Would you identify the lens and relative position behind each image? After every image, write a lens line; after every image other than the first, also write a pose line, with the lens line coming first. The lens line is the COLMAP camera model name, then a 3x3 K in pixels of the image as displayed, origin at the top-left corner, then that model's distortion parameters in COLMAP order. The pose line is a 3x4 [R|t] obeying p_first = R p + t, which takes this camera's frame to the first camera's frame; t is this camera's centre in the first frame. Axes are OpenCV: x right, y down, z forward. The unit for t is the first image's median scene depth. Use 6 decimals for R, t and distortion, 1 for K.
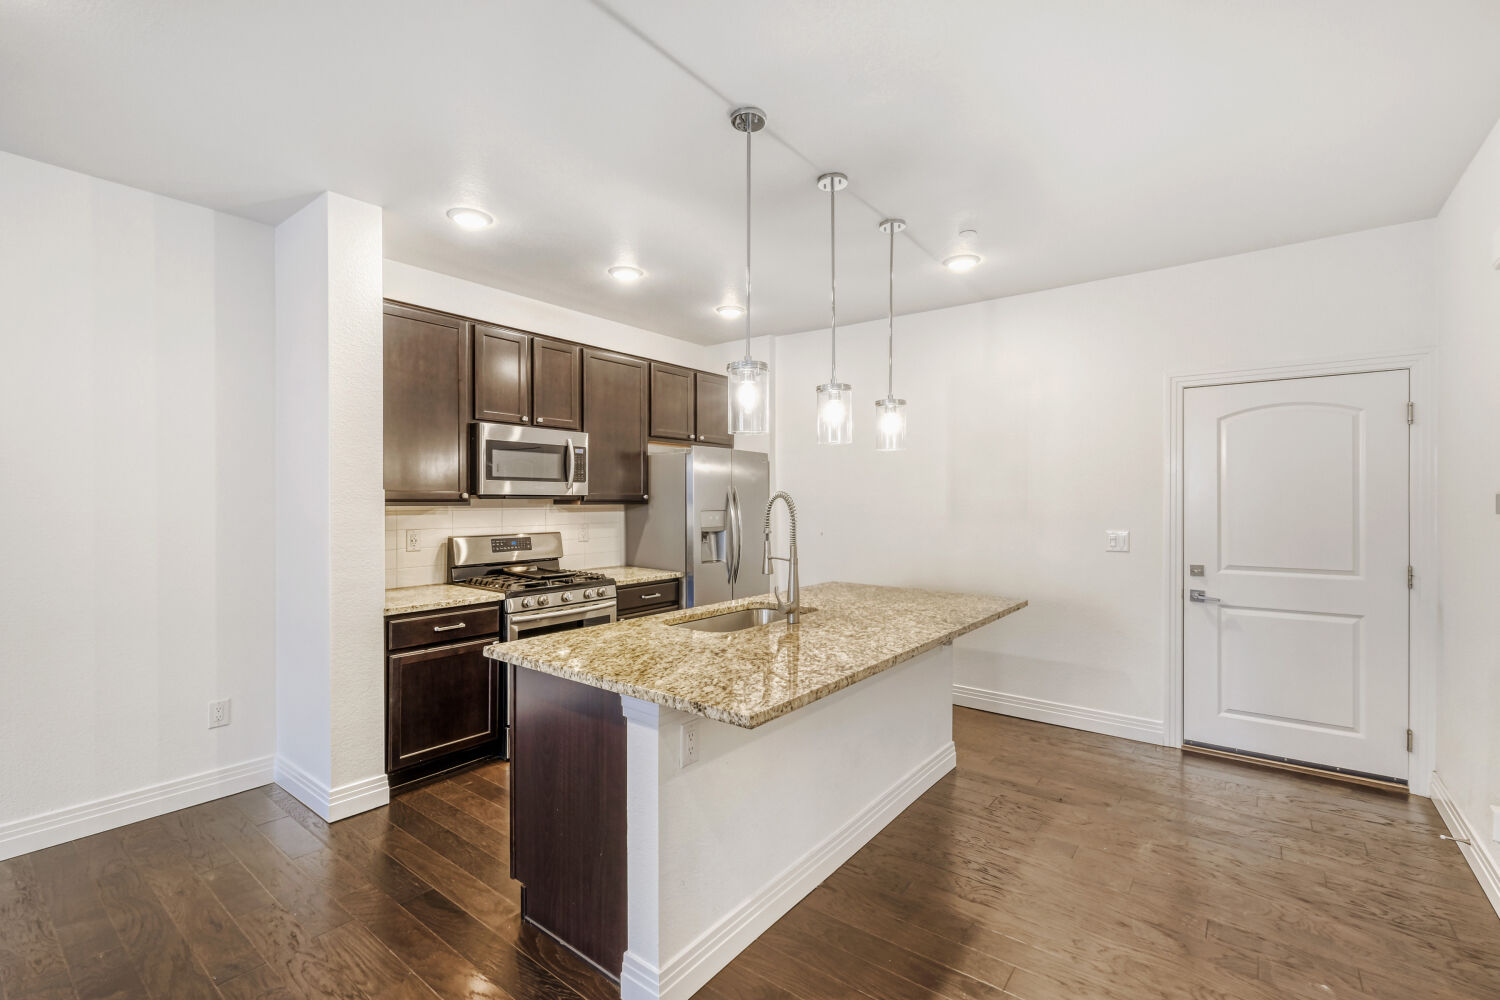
lens RADIAL K [[666.0, 0, 748.6], [0, 666.0, 498.6], [0, 0, 1]] dist [-0.001336, 0.000677]
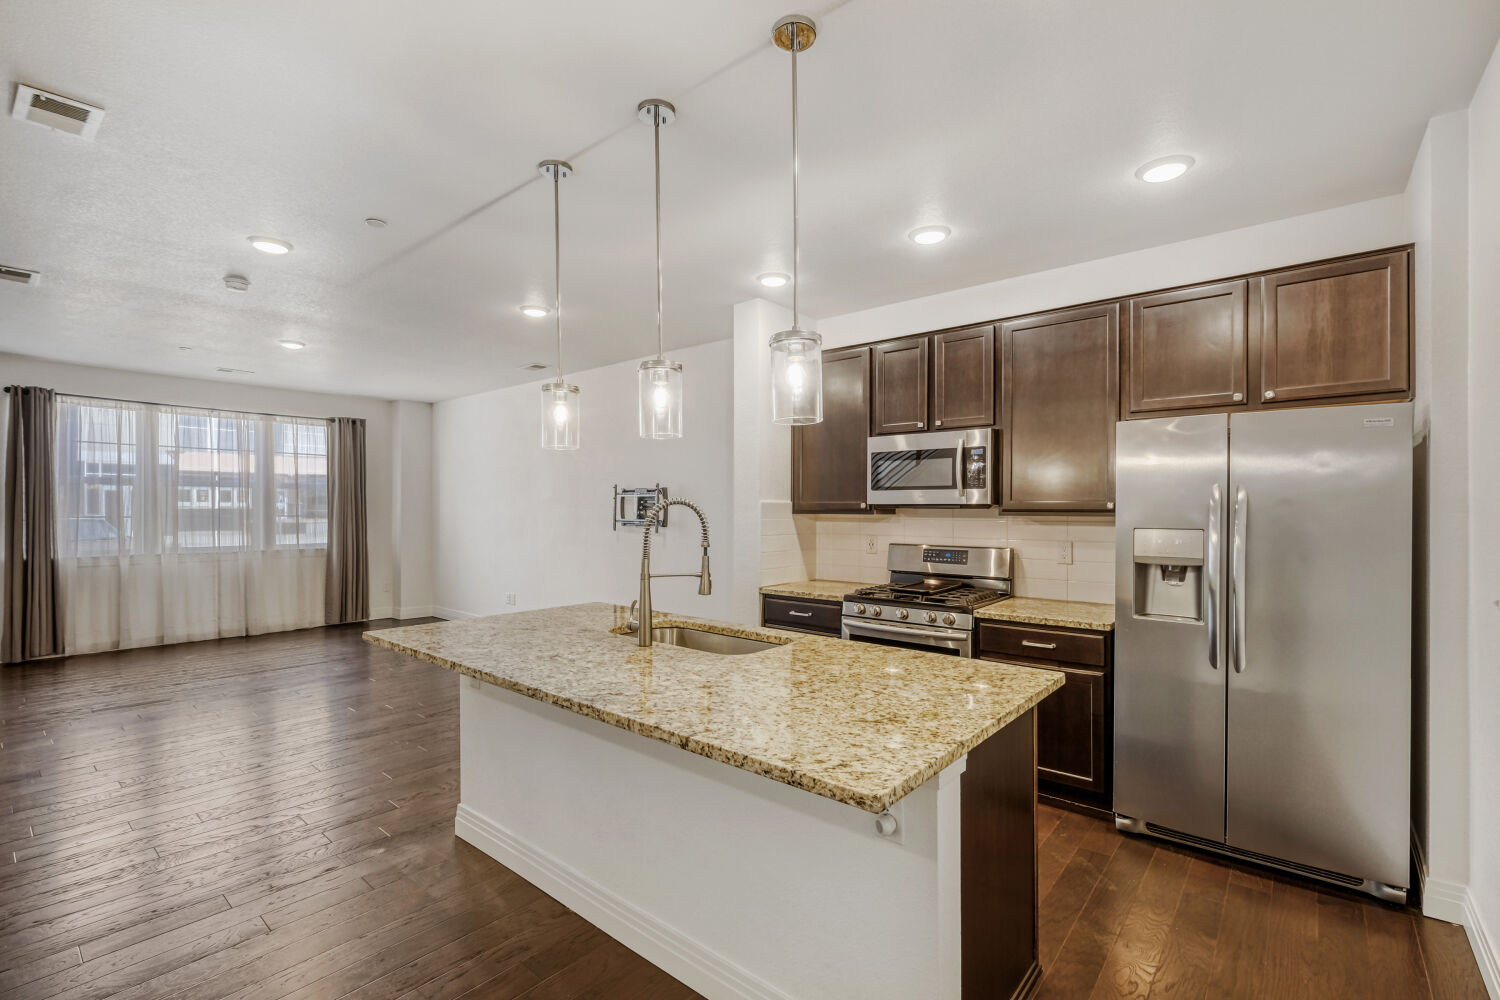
lens RADIAL K [[666.0, 0, 749.8], [0, 666.0, 512.9], [0, 0, 1]] dist [-0.001336, 0.000677]
pose [[-0.033599, 0.003080, -0.999431, 0.622034], [0.000577, 0.999995, 0.003062, 0.003866], [0.999435, -0.000474, -0.033600, 0.767651]]
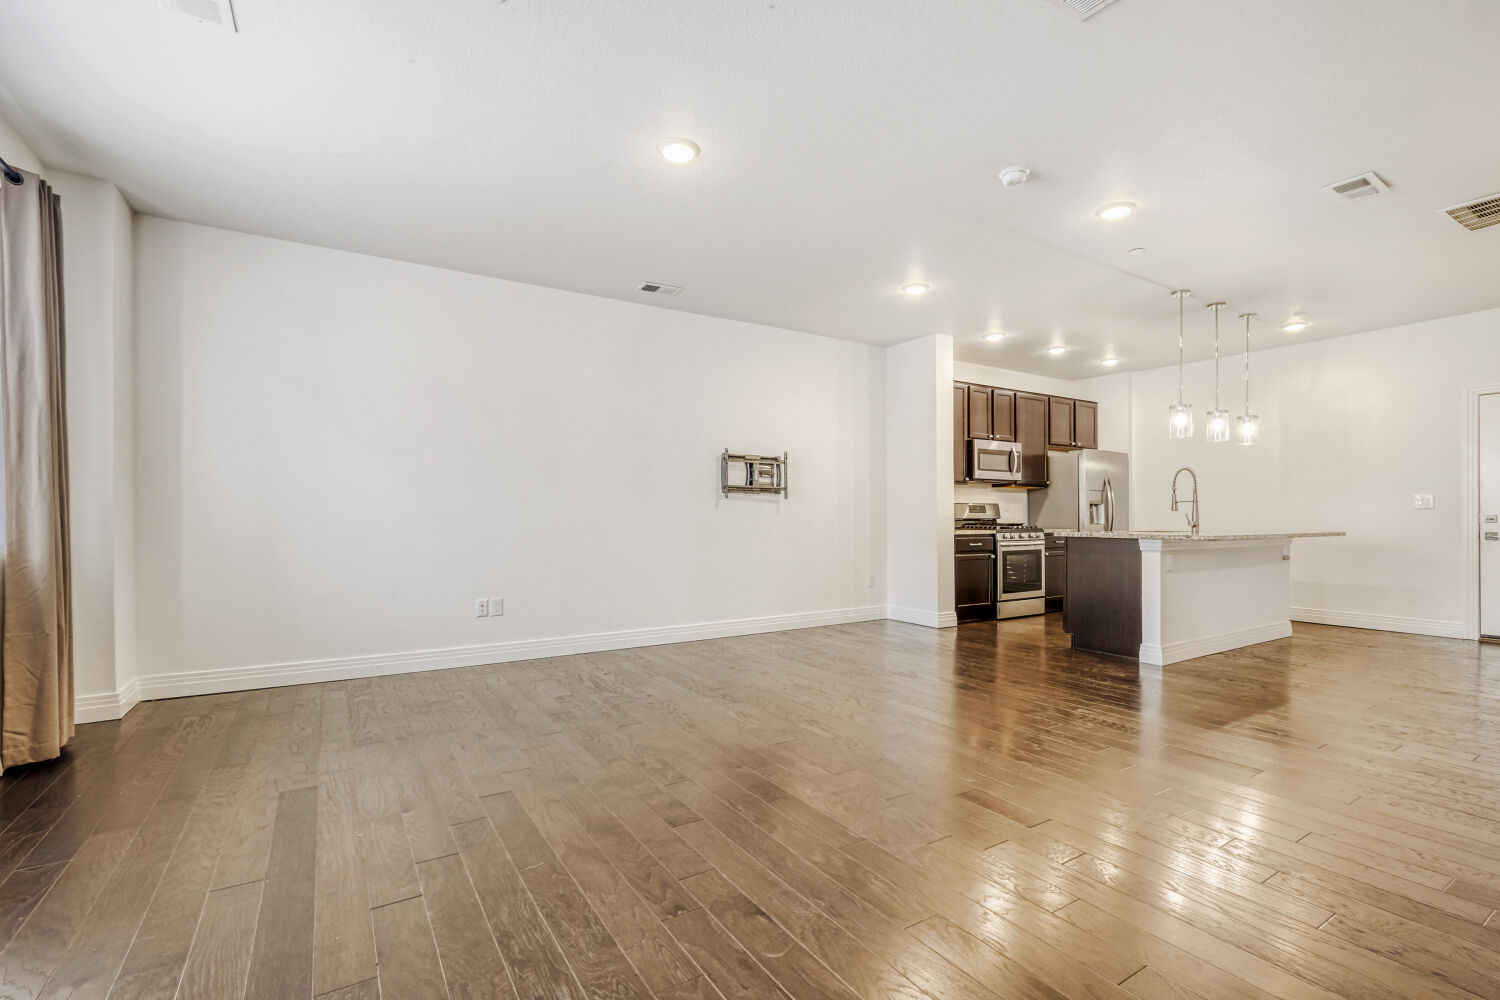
lens RADIAL K [[666.0, 0, 748.1], [0, 666.0, 514.5], [0, 0, 1]] dist [-0.001336, 0.000677]
pose [[0.938263, -0.004205, -0.345896, -0.323425], [0.003551, 0.999991, -0.002525, 0.087273], [0.345904, 0.001141, 0.938269, -0.857112]]
